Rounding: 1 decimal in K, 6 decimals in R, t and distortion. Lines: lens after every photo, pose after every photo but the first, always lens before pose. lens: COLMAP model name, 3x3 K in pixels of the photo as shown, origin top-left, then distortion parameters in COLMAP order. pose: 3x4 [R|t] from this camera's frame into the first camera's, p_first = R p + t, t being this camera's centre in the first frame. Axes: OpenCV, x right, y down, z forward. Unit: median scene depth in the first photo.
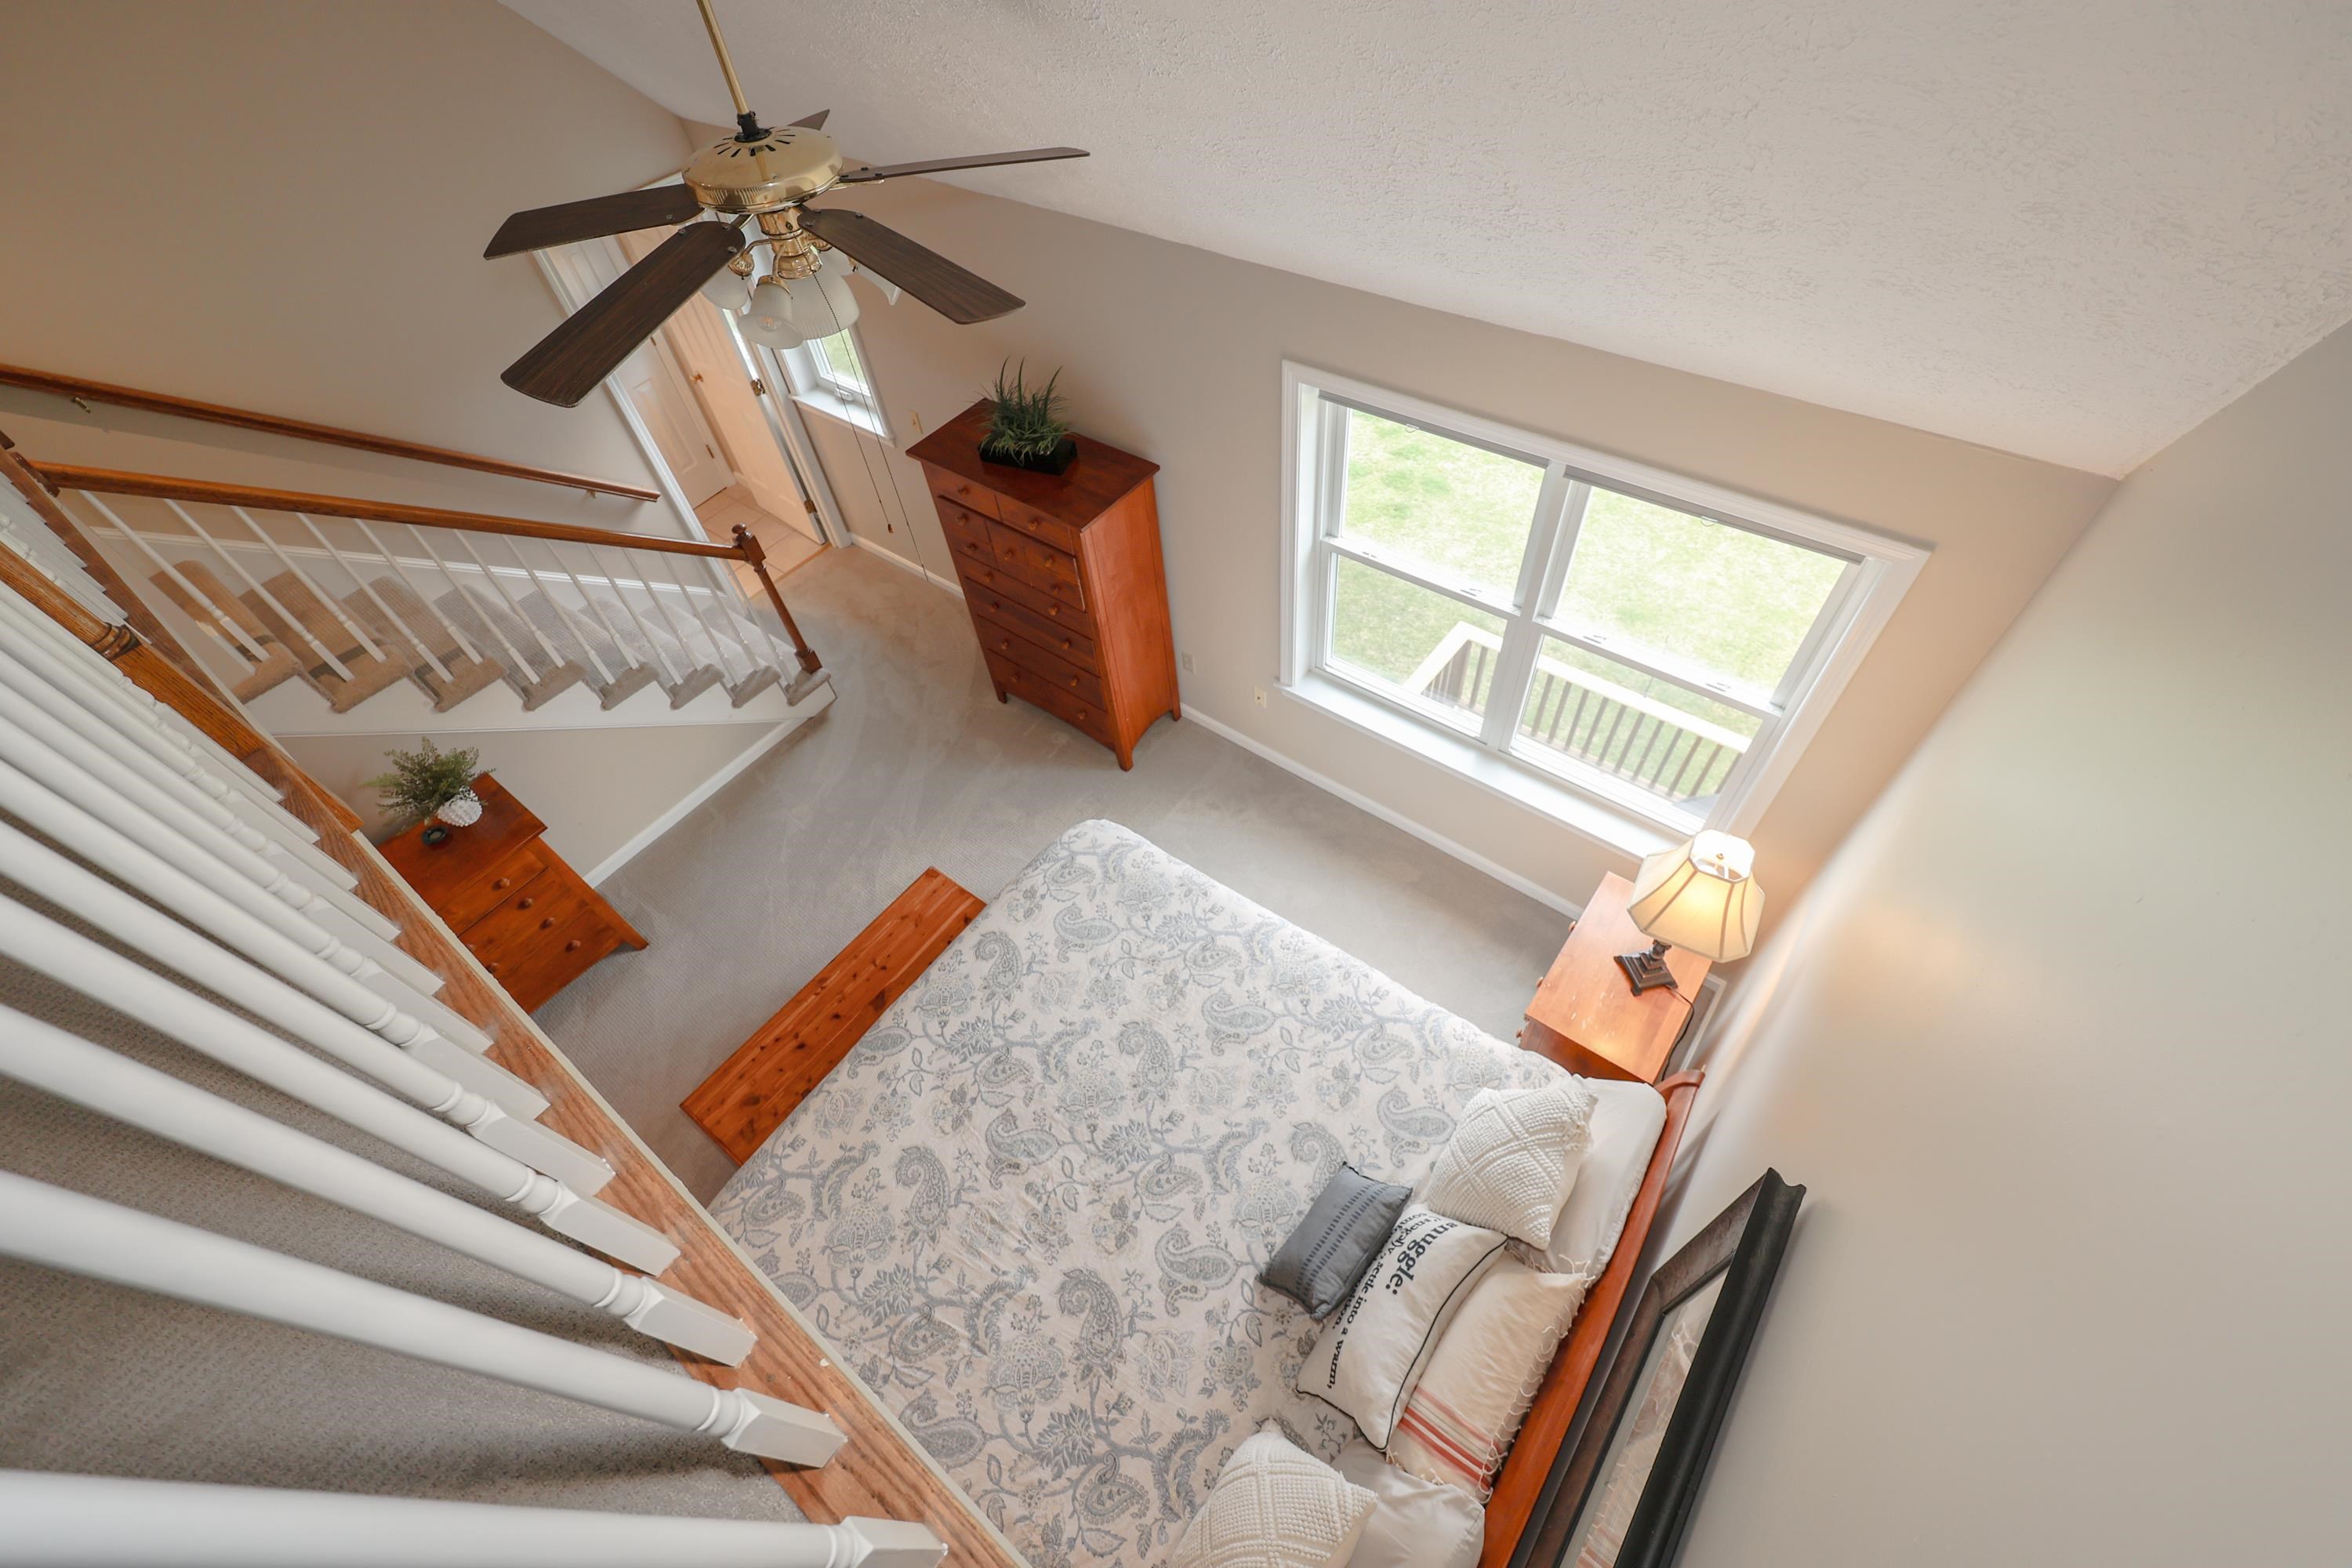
lens RADIAL K [[976.9, 0, 1172.7], [0, 976.9, 787.4], [0, 0, 1]] dist [0.000041, -0.000303]
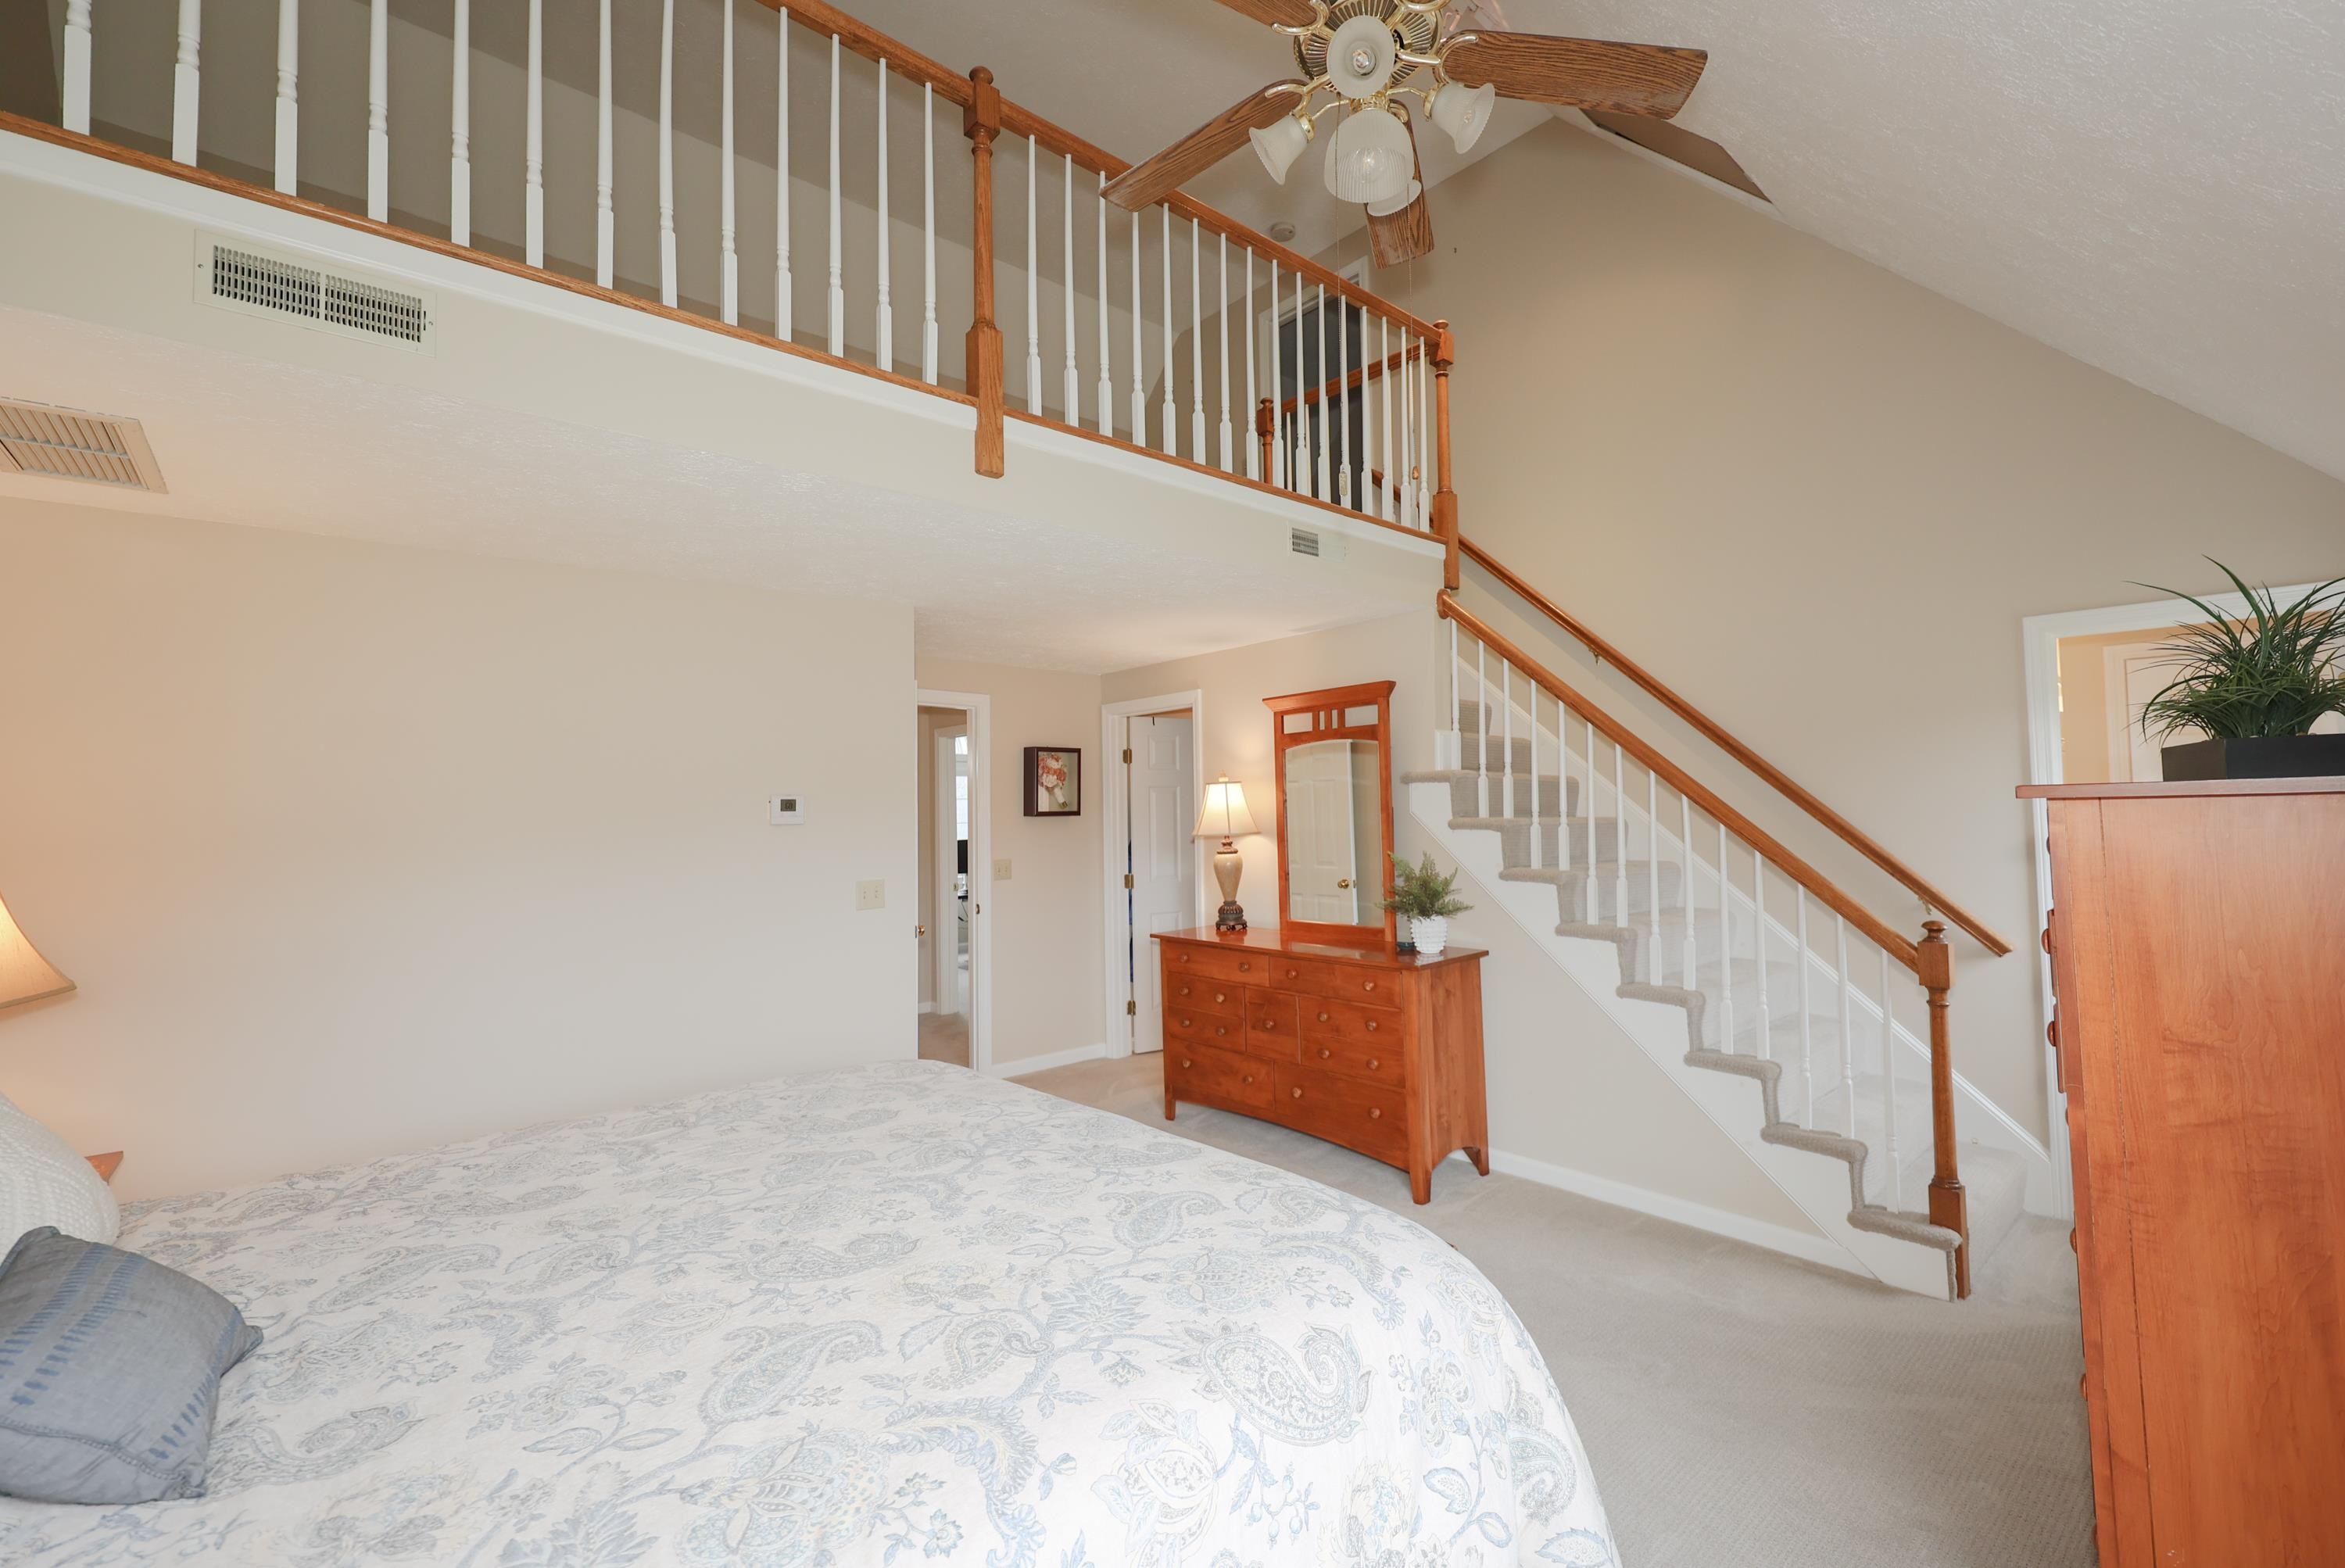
lens RADIAL K [[978.0, 0, 1217.8], [0, 978.0, 779.0], [0, 0, 1]] dist [-0.000290, -0.000542]
pose [[-0.163132, 0.050725, -0.985299, 0.422258], [-0.749921, 0.642568, 0.157242, -0.104537], [0.641098, 0.764548, -0.066783, 0.997985]]
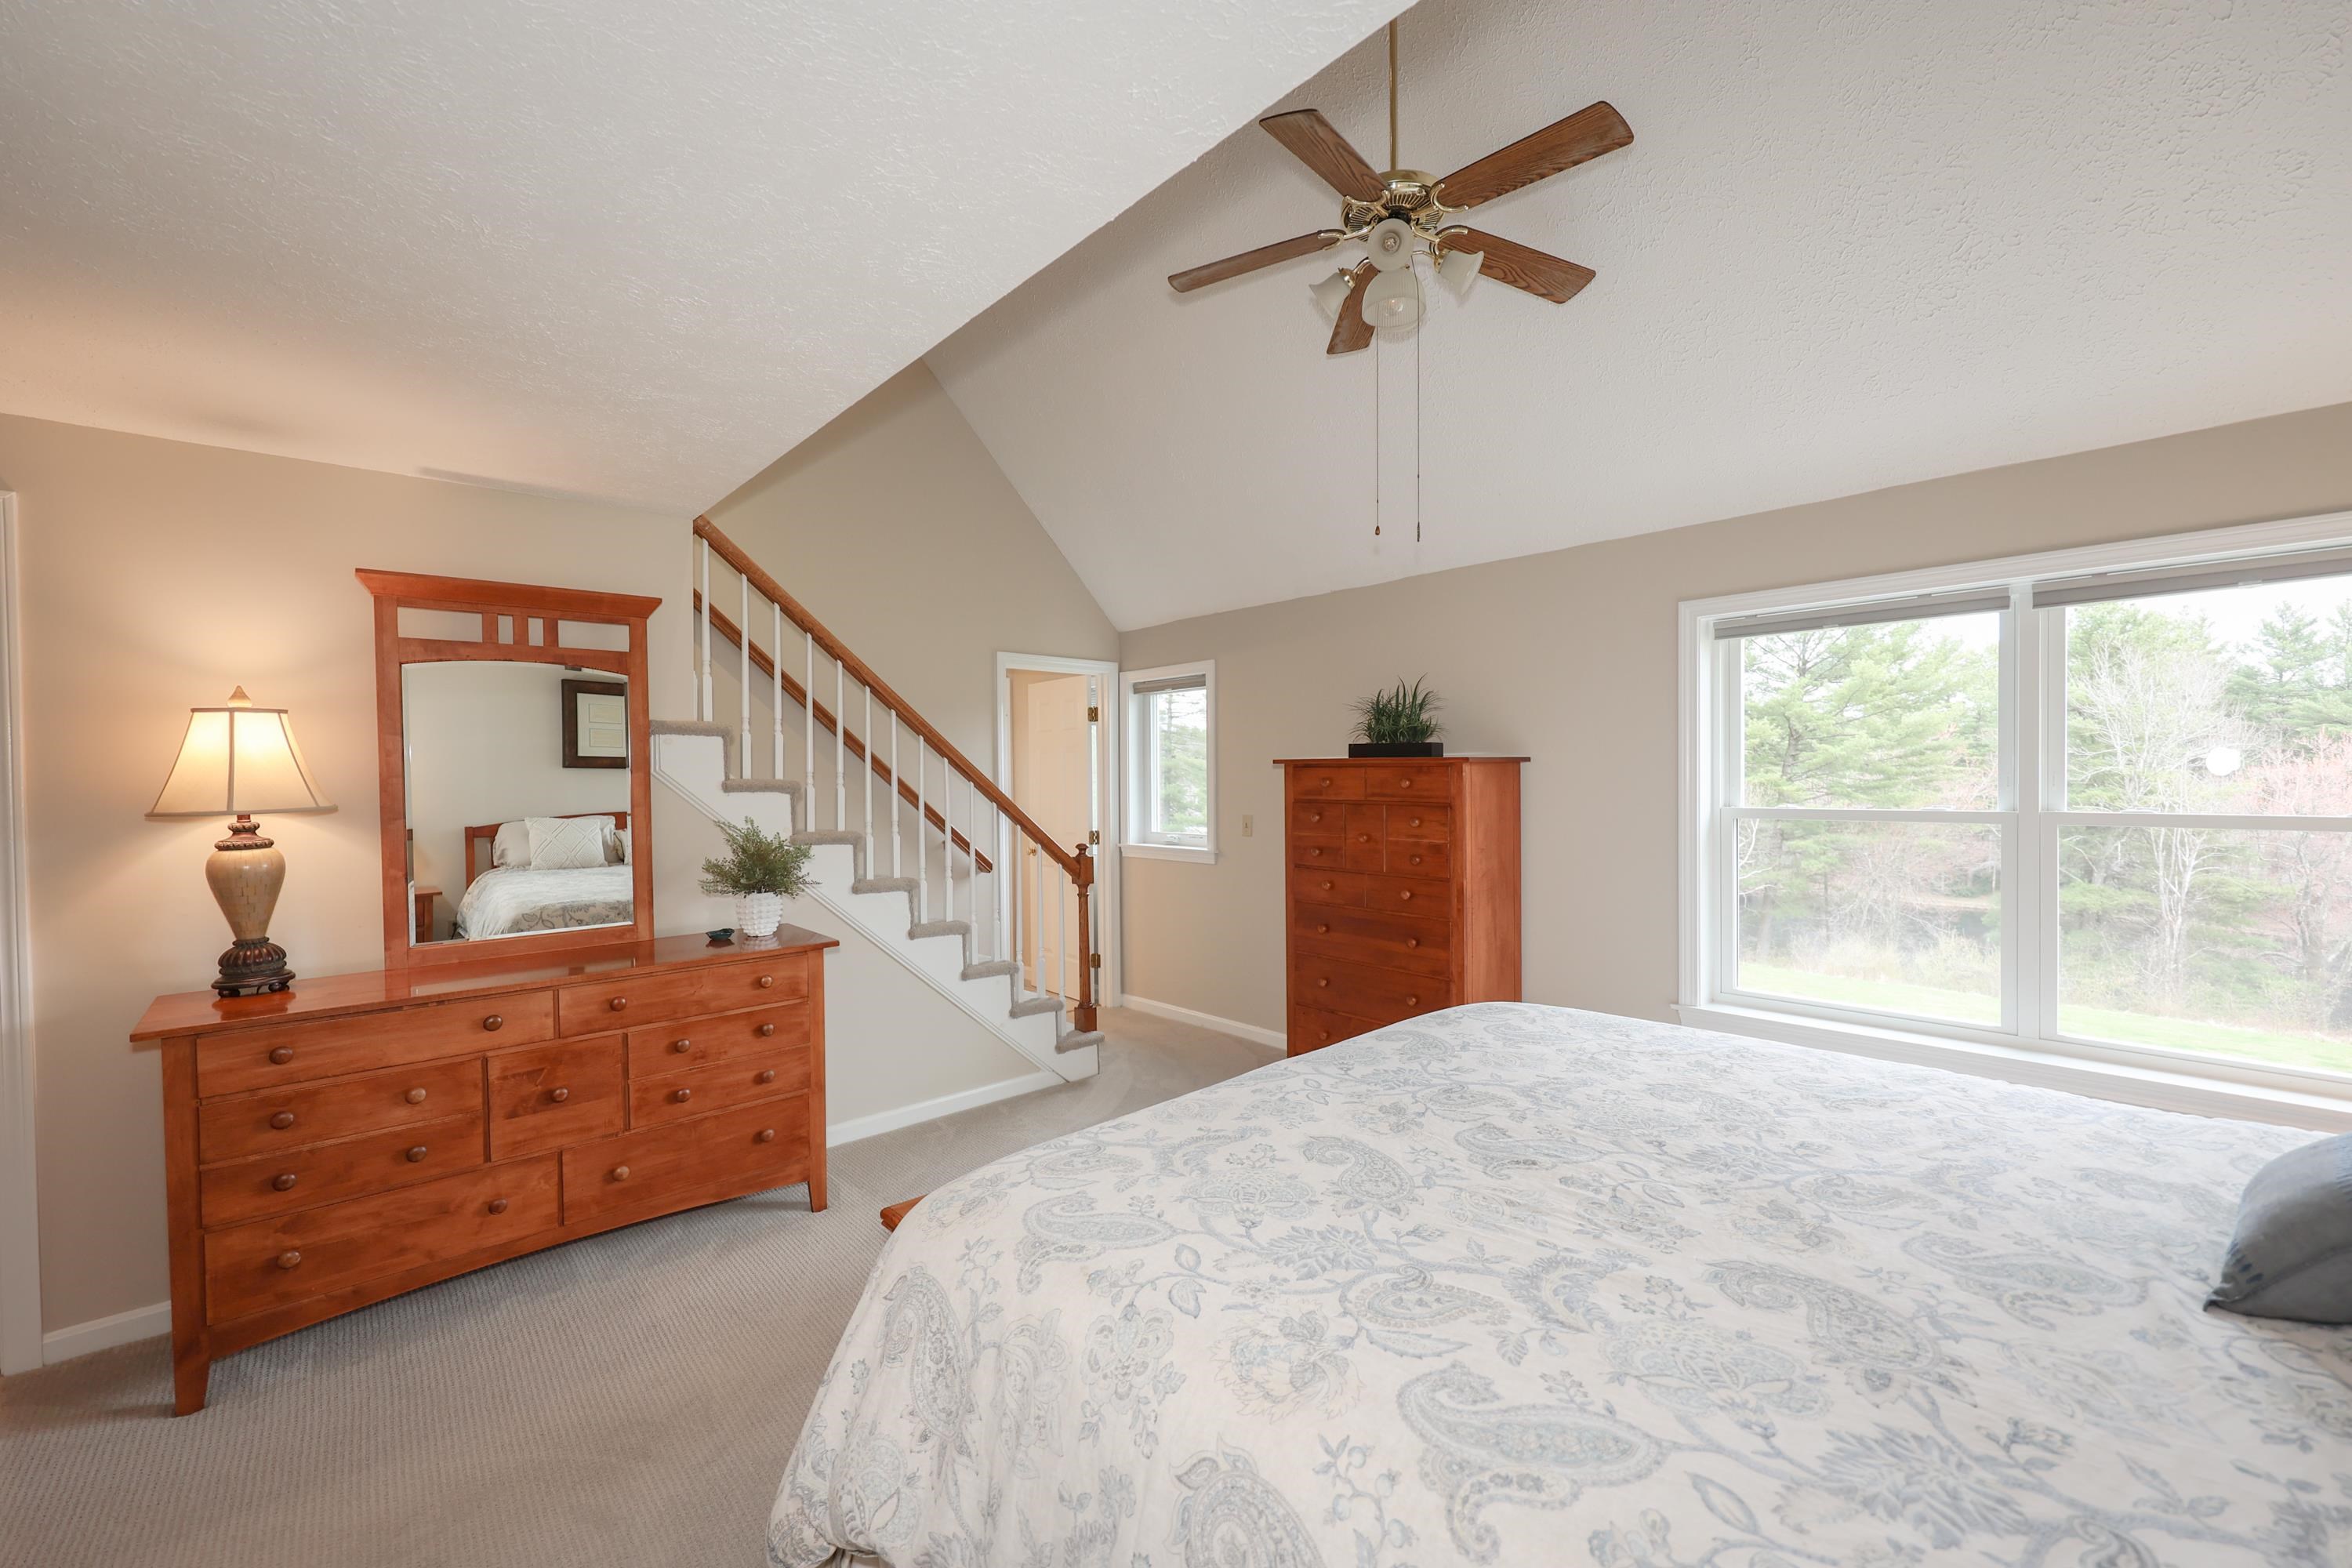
lens RADIAL K [[949.9, 0, 1166.9], [0, 949.9, 786.2], [0, 0, 1]] dist [-0.000820, 0.000193]
pose [[0.980924, 0.073753, -0.179858, -0.269665], [-0.185336, 0.633945, -0.750843, 0.667287], [0.058643, 0.769854, 0.635521, 0.470965]]
